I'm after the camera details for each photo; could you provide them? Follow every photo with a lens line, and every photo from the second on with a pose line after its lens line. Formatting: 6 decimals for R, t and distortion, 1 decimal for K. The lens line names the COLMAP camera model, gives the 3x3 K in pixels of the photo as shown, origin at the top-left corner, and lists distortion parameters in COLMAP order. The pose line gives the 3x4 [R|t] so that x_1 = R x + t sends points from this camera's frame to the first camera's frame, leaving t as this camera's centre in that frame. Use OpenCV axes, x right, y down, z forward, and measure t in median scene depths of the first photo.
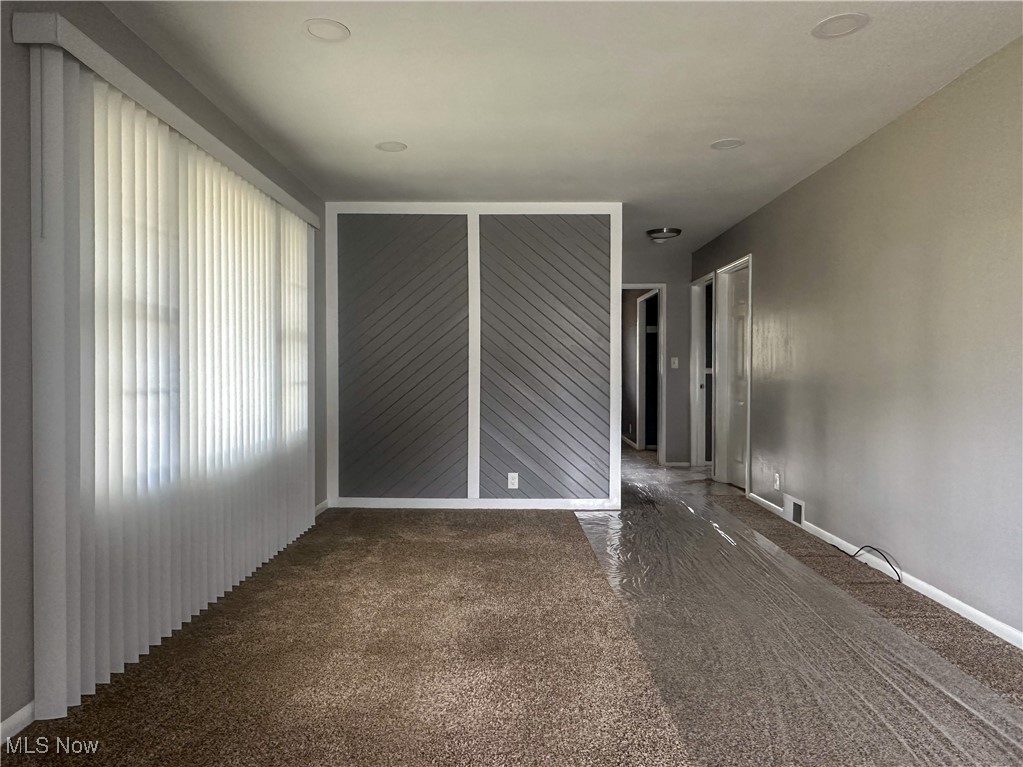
lens RADIAL K [[688.2, 0, 499.8], [0, 688.2, 378.6], [0, 0, 1]] dist [-0.000965, -0.000813]
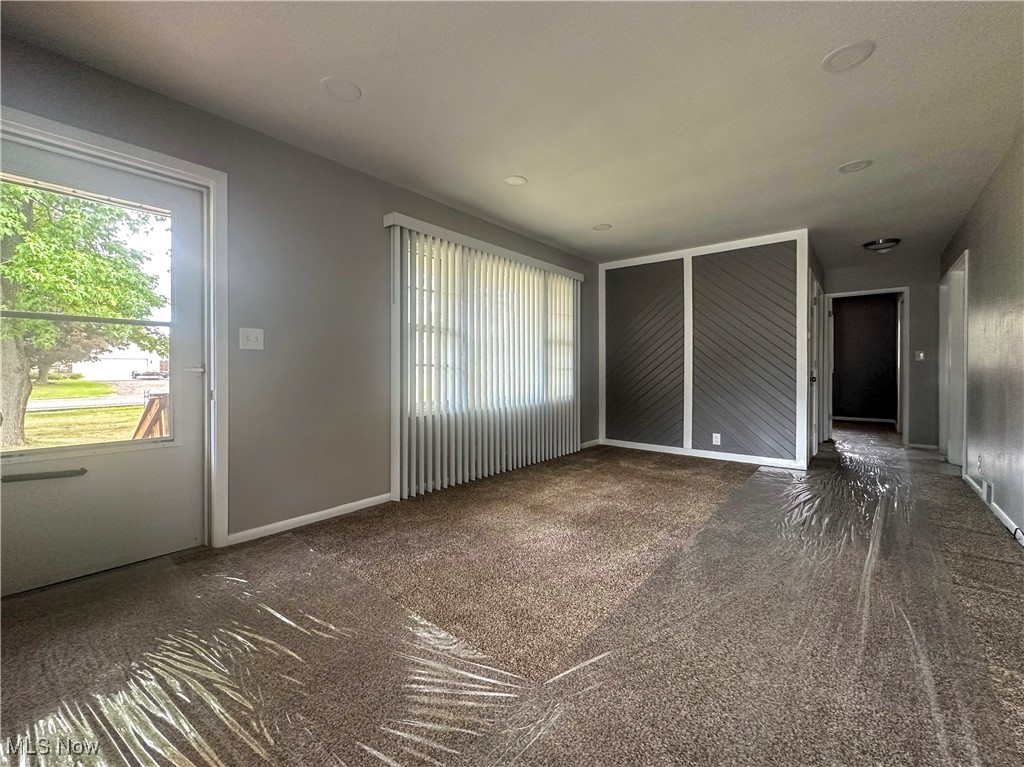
lens RADIAL K [[430.4, 0, 498.4], [0, 430.4, 378.2], [0, 0, 1]] dist [-0.005448, 0.000919]
pose [[0.767971, 0.011950, -0.640374, 0.244849], [-0.007403, 0.999925, 0.009781, 0.016778], [0.640442, -0.002771, 0.768001, 0.025333]]
